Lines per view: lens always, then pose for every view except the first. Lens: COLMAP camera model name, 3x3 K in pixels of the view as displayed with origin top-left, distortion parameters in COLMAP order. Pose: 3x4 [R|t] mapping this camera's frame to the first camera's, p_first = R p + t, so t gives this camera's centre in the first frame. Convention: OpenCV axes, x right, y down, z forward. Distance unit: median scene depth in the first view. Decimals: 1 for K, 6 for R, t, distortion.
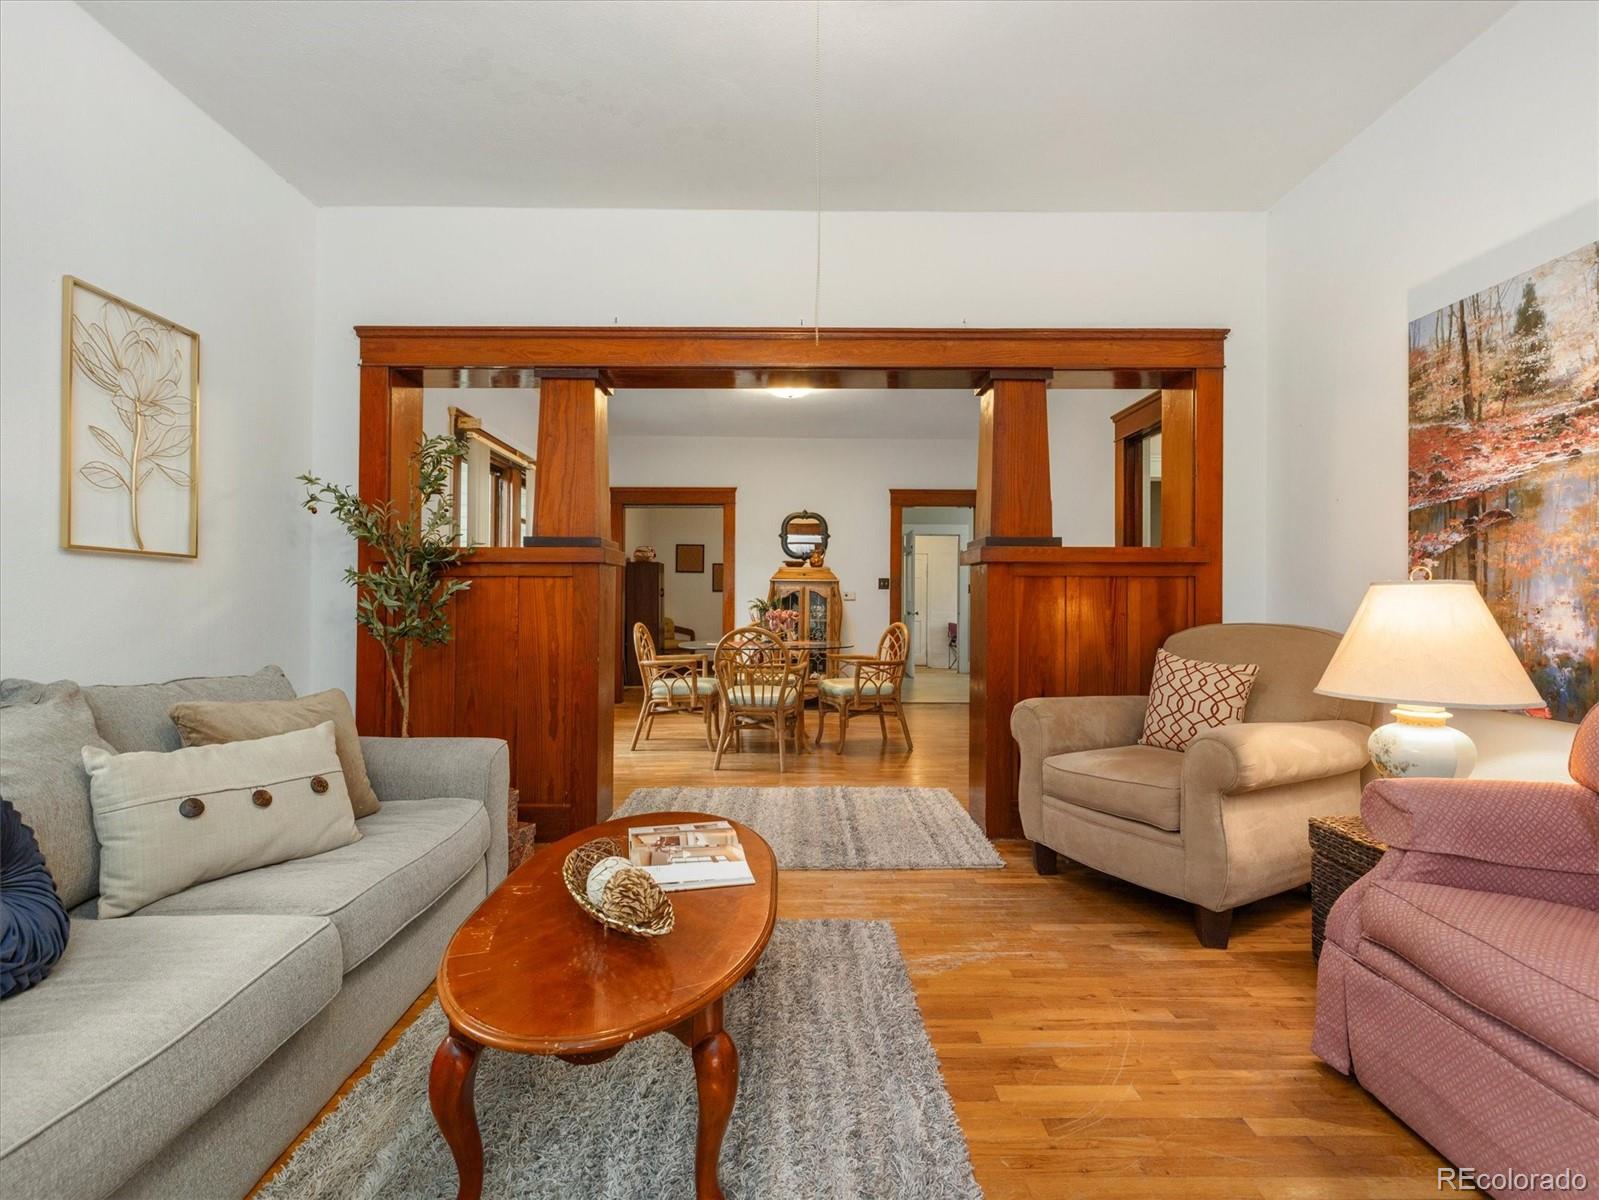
lens RADIAL K [[760.0, 0, 799.5], [0, 760.0, 600.0], [0, 0, 1]] dist [0.001767, -0.000568]
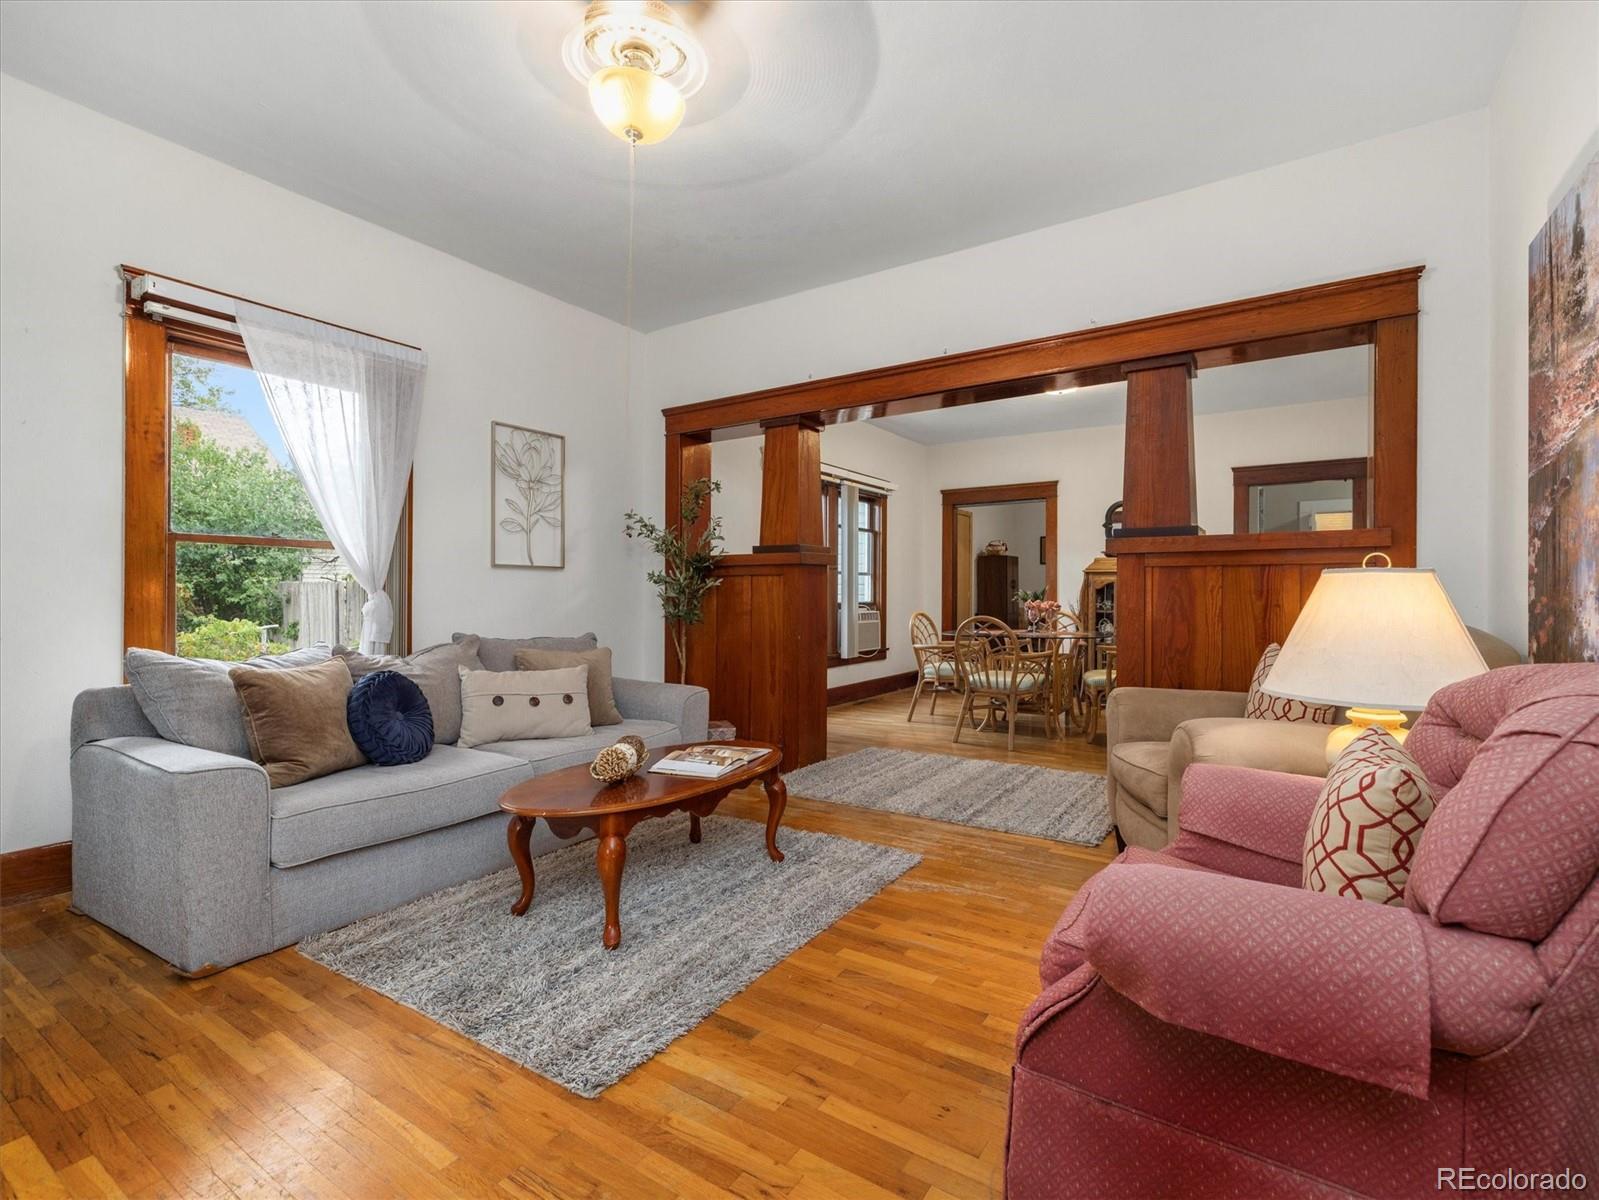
lens RADIAL K [[760.0, 0, 799.5], [0, 760.0, 600.0], [0, 0, 1]] dist [0.001767, -0.000568]
pose [[0.824603, 0.002556, -0.565706, 0.498861], [0.003781, 0.999943, 0.010030, 0.000159], [0.565699, -0.010410, 0.824546, -0.085378]]
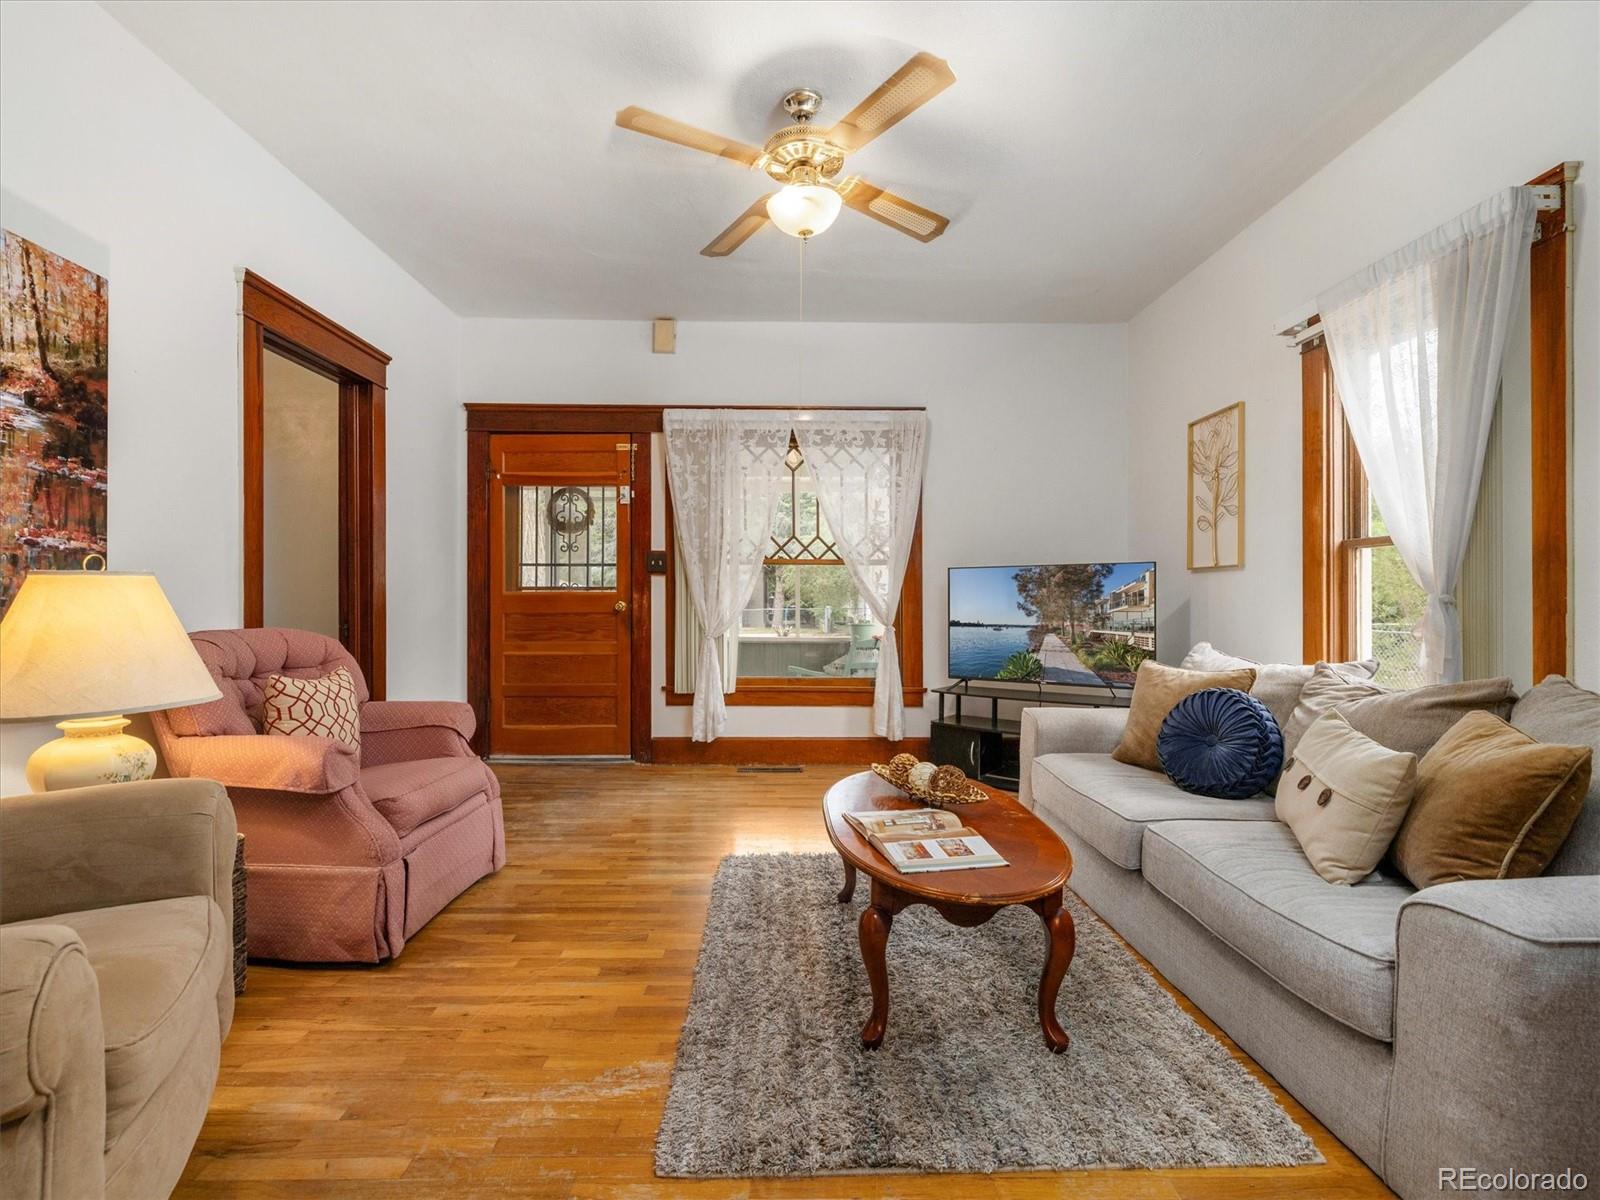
lens RADIAL K [[760.4, 0, 800.0], [0, 760.4, 600.0], [0, 0, 1]] dist [0.001767, -0.000568]
pose [[-0.999940, 0.004631, -0.009911, 0.008900], [0.004615, 0.999988, 0.001674, -0.001134], [0.009919, 0.001628, -0.999949, 1.962831]]
